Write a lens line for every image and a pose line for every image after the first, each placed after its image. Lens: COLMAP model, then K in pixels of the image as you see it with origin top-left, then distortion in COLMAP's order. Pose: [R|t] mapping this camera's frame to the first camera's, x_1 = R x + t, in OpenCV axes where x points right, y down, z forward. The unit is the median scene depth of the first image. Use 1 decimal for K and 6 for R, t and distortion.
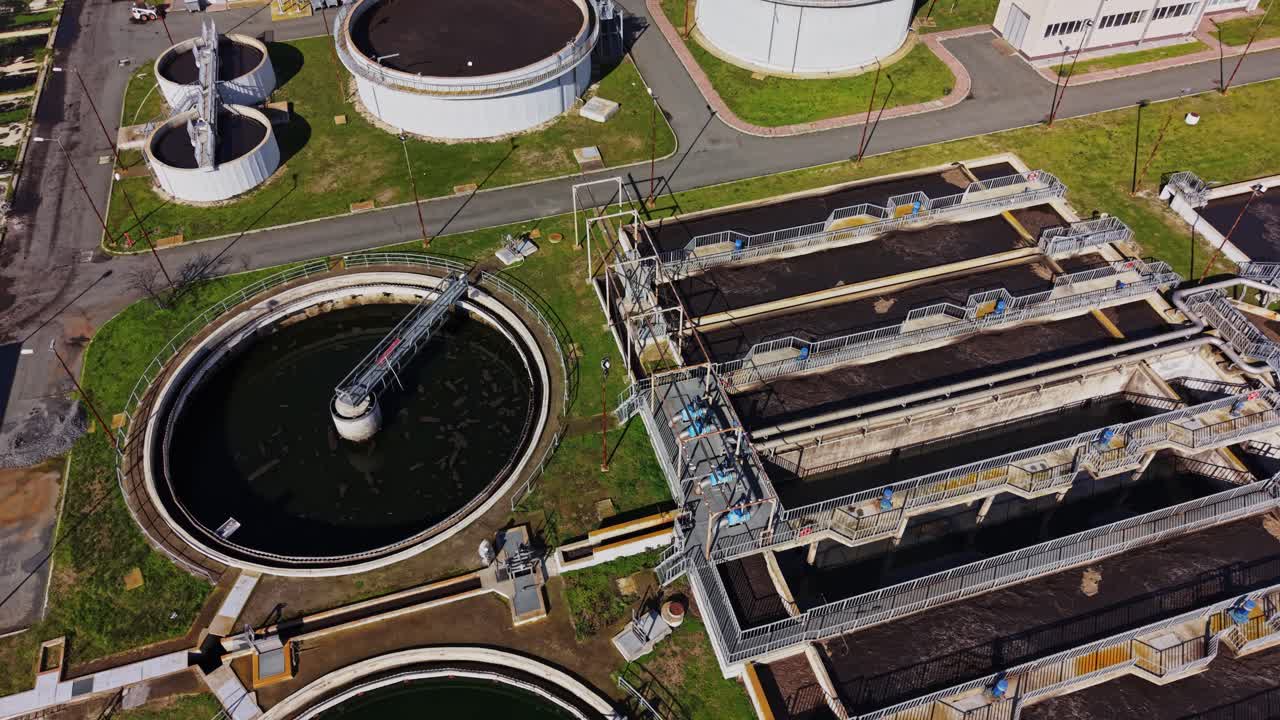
lens RADIAL K [[911.9, 0, 640.0], [0, 911.9, 360.0], [0, 0, 1]] dist [0.041557, -0.051020]
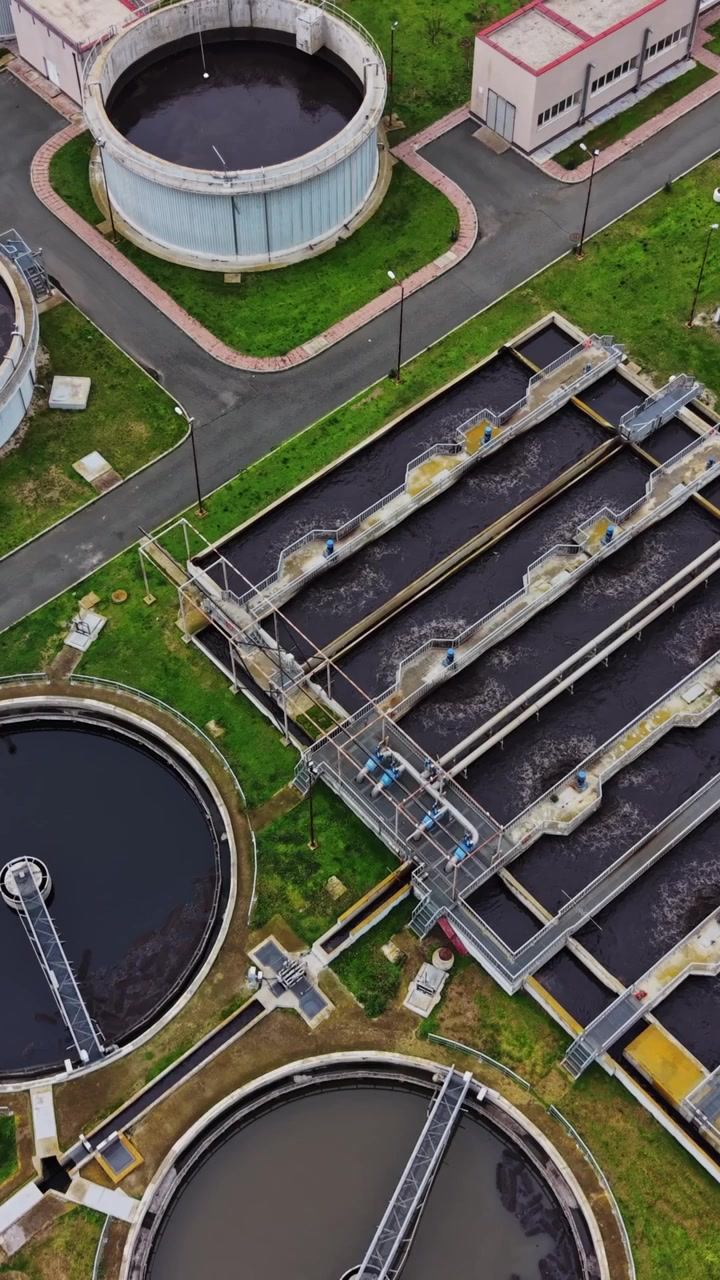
lens RADIAL K [[1620.8, 0, 351.2], [0, 1620.8, 639.3], [0, 0, 1]] dist [0.170050, -0.535391]
pose [[0.911693, -0.349758, 0.215605, -0.244311], [0.308556, 0.929328, 0.202836, -0.348744], [-0.271311, -0.118398, 0.955182, -0.532726]]
